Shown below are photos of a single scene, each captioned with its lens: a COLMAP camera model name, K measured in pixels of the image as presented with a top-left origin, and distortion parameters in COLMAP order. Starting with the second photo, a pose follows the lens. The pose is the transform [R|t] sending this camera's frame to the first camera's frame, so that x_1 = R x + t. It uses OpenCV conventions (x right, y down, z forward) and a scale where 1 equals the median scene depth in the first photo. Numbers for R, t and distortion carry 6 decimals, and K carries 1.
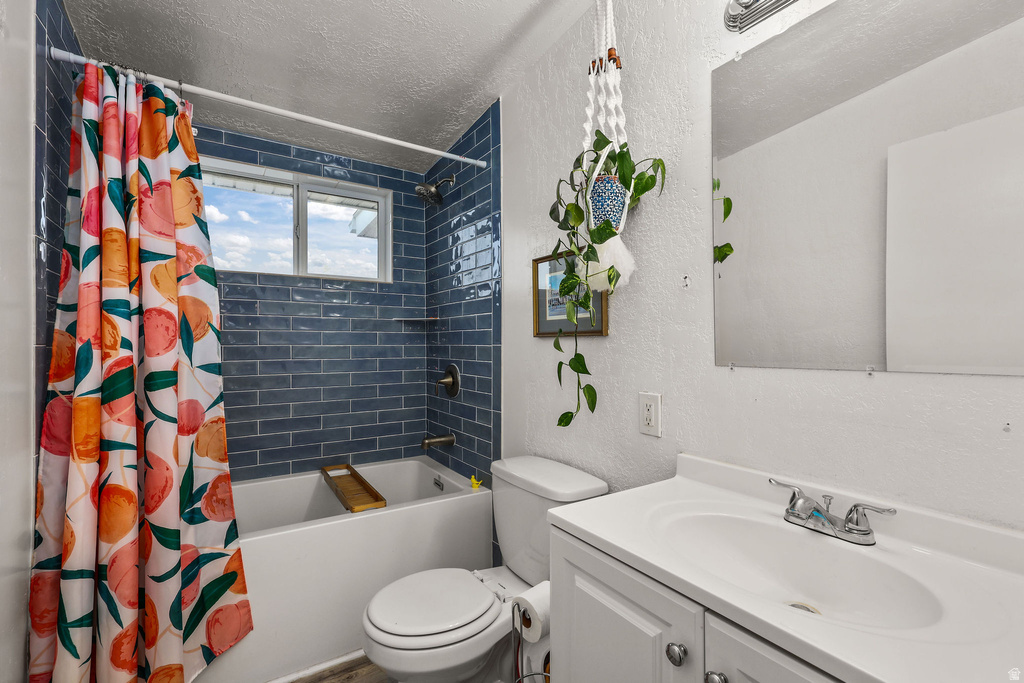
lens RADIAL K [[460.2, 0, 513.9], [0, 460.2, 336.5], [0, 0, 1]] dist [0.000947, 0.000134]
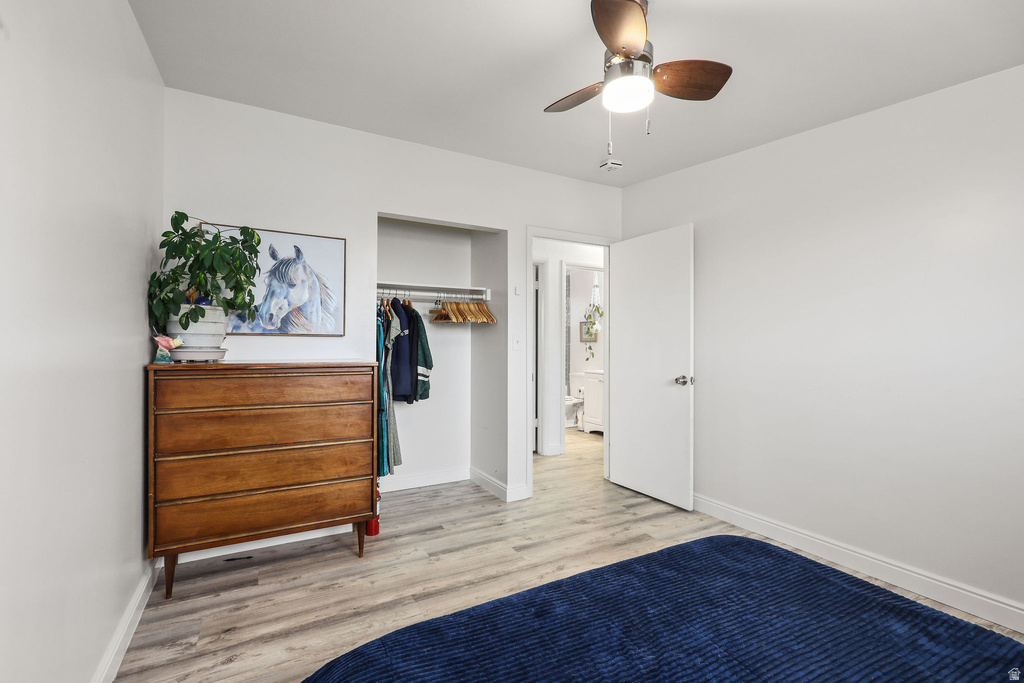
lens RADIAL K [[460.2, 0, 512.0], [0, 460.2, 343.9], [0, 0, 1]] dist [0.000947, 0.000134]
pose [[0.997338, 0.000712, -0.072908, -0.326345], [-0.000203, 0.999976, 0.006985, -0.016428], [0.072911, -0.006951, 0.997314, -3.878398]]
